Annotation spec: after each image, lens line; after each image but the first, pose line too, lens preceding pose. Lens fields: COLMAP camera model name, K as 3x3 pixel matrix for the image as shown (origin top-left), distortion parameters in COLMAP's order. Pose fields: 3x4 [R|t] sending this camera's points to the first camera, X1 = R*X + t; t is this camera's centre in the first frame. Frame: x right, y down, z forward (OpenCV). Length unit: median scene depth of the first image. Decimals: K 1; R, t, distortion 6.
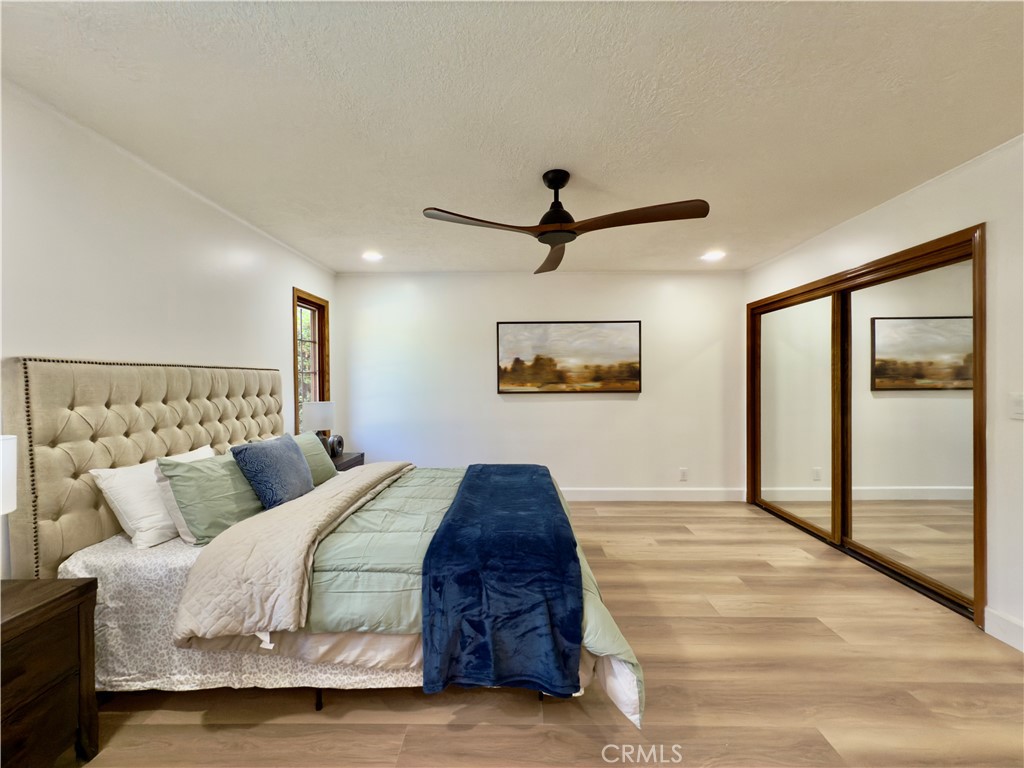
lens RADIAL K [[408.3, 0, 512.6], [0, 408.3, 382.2], [0, 0, 1]] dist [0.000476, -0.000205]
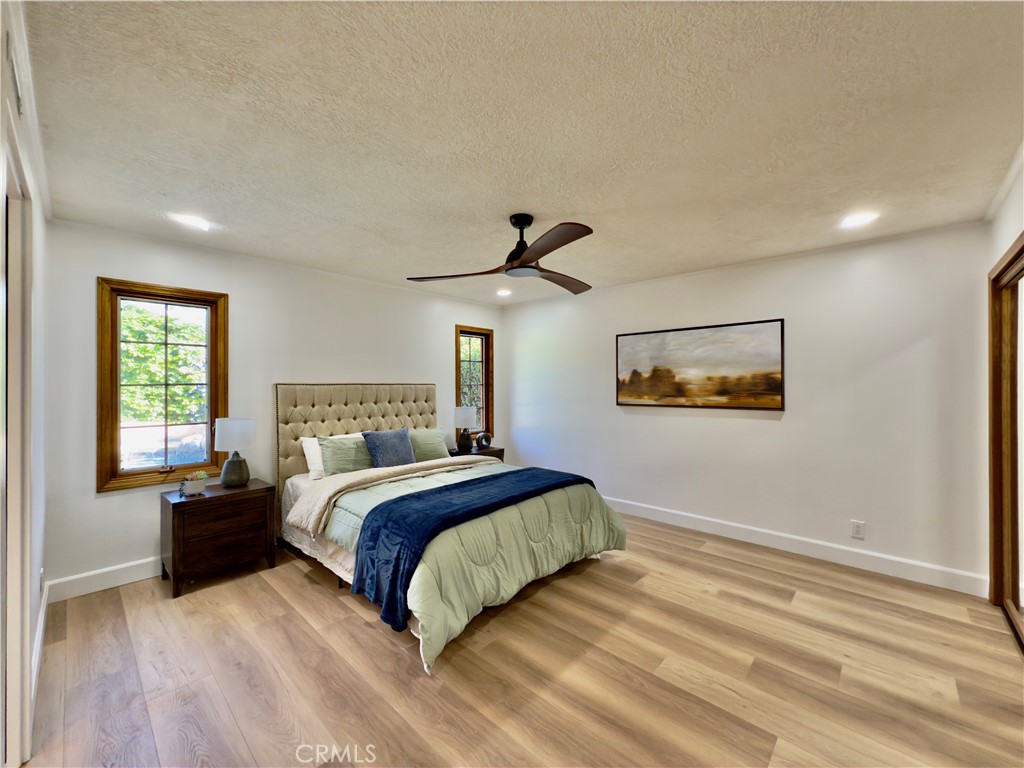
lens RADIAL K [[408.3, 0, 516.5], [0, 408.3, 384.7], [0, 0, 1]] dist [0.000476, -0.000205]
pose [[0.742924, 0.002570, -0.669371, 0.457497], [-0.005568, 0.999982, -0.002342, -0.019841], [0.669352, 0.005467, 0.742925, 0.081213]]
